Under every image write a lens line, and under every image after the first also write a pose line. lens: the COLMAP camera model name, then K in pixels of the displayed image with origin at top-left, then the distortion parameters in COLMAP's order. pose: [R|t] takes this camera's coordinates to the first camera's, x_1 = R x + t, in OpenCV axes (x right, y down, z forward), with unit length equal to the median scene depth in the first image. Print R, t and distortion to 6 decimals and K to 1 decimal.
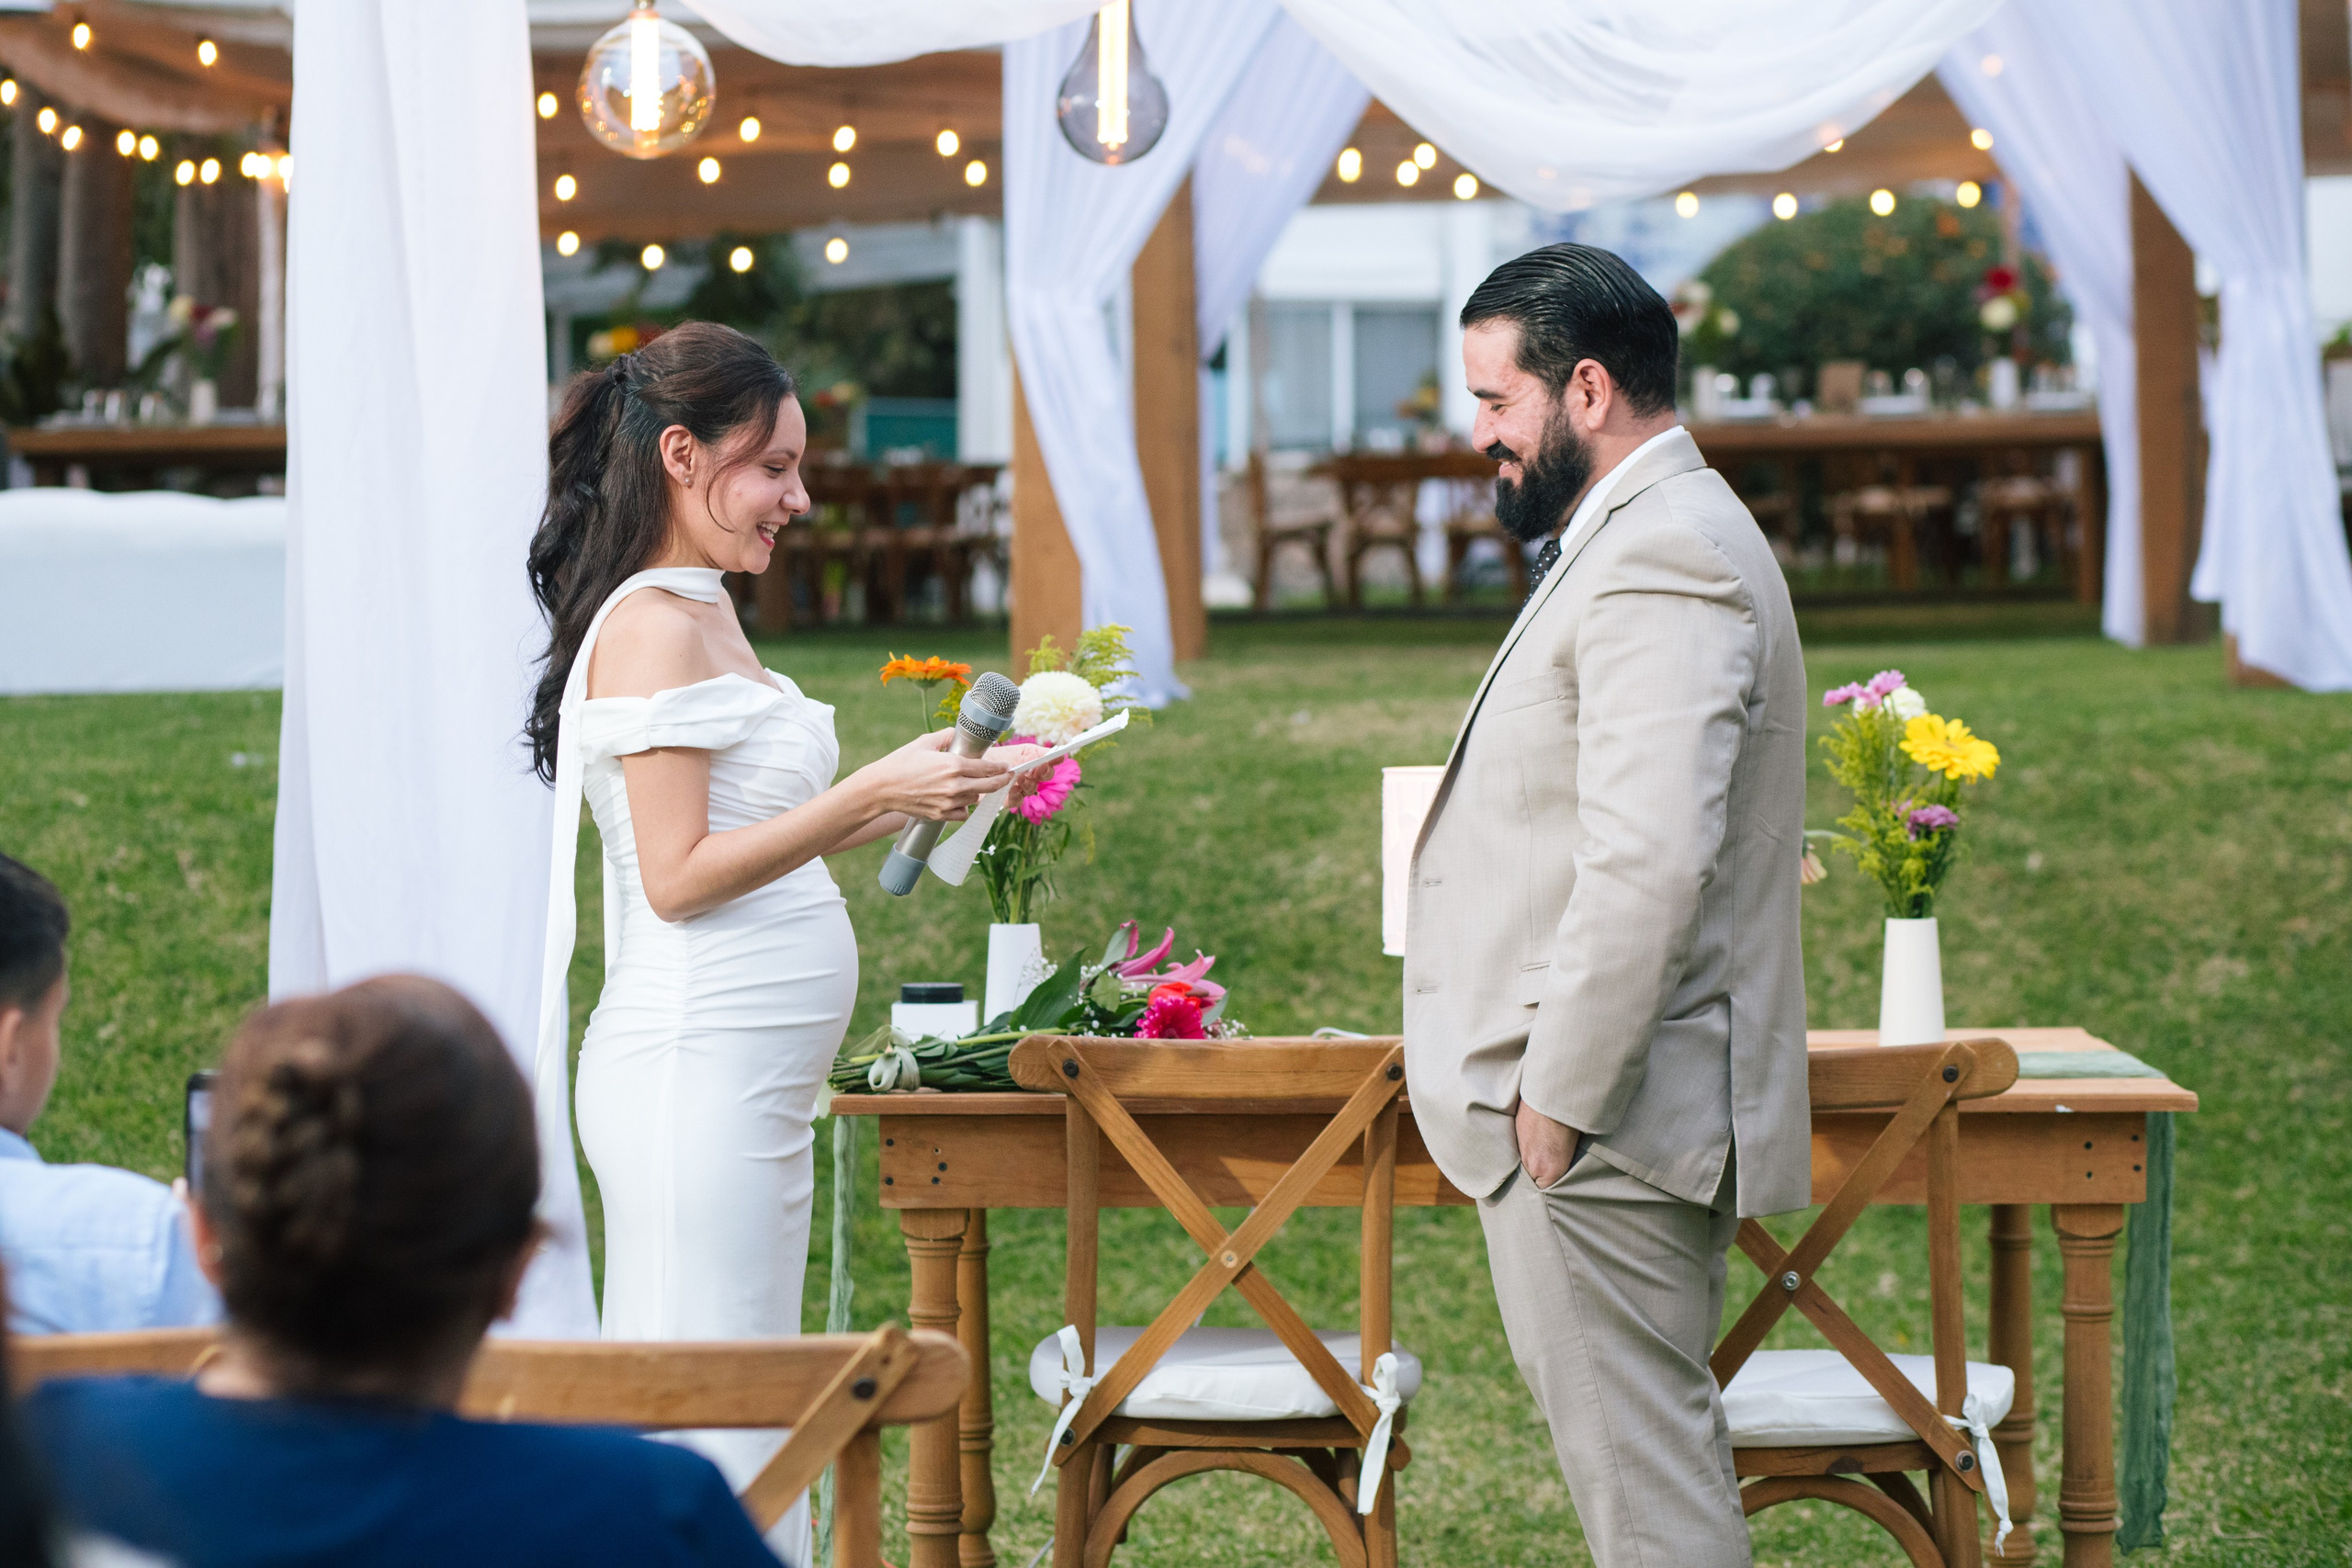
lens RADIAL K [[5716.0, 0, 1176.0], [0, 5716.0, 784.0], [0, 0, 1]] dist [-0.021106, -1.005212]
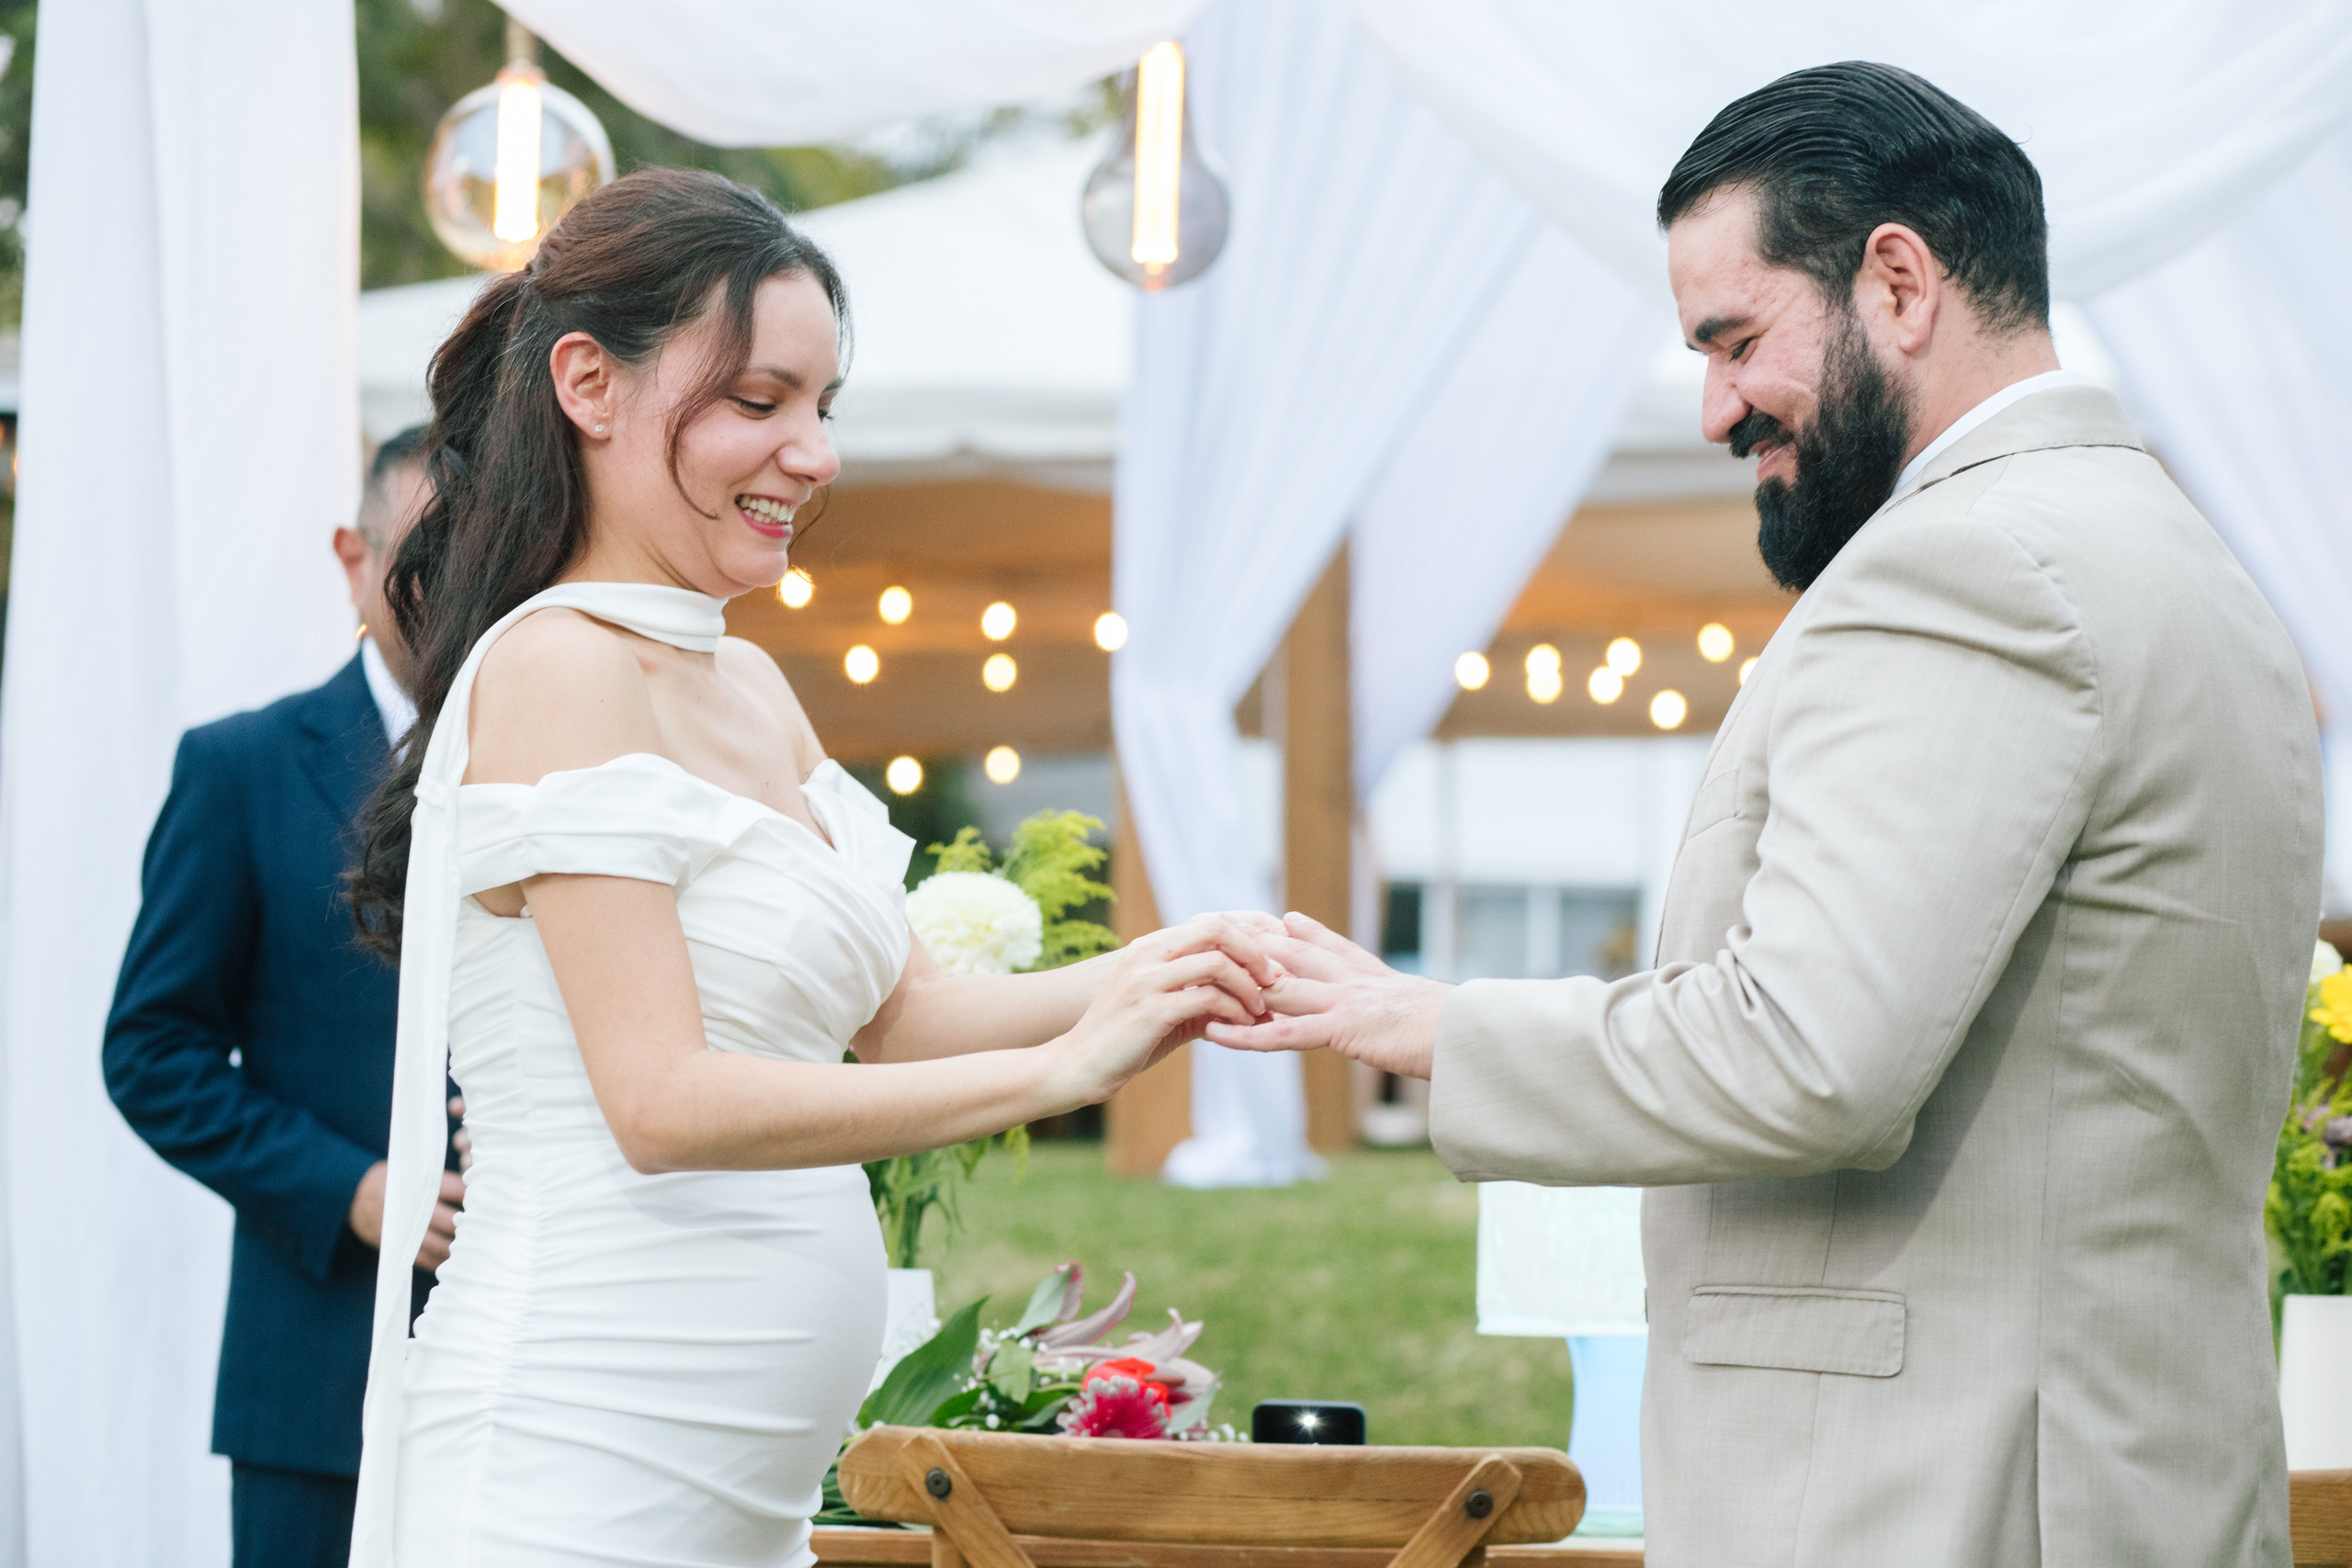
lens RADIAL K [[5716.0, 0, 1176.0], [0, 5716.0, 784.0], [0, 0, 1]] dist [-0.021106, -1.005212]
pose [[0.999074, 0.023433, -0.036079, 0.024767], [-0.026984, 0.994489, -0.101312, 0.034612], [0.033506, 0.102192, 0.994200, 0.375159]]
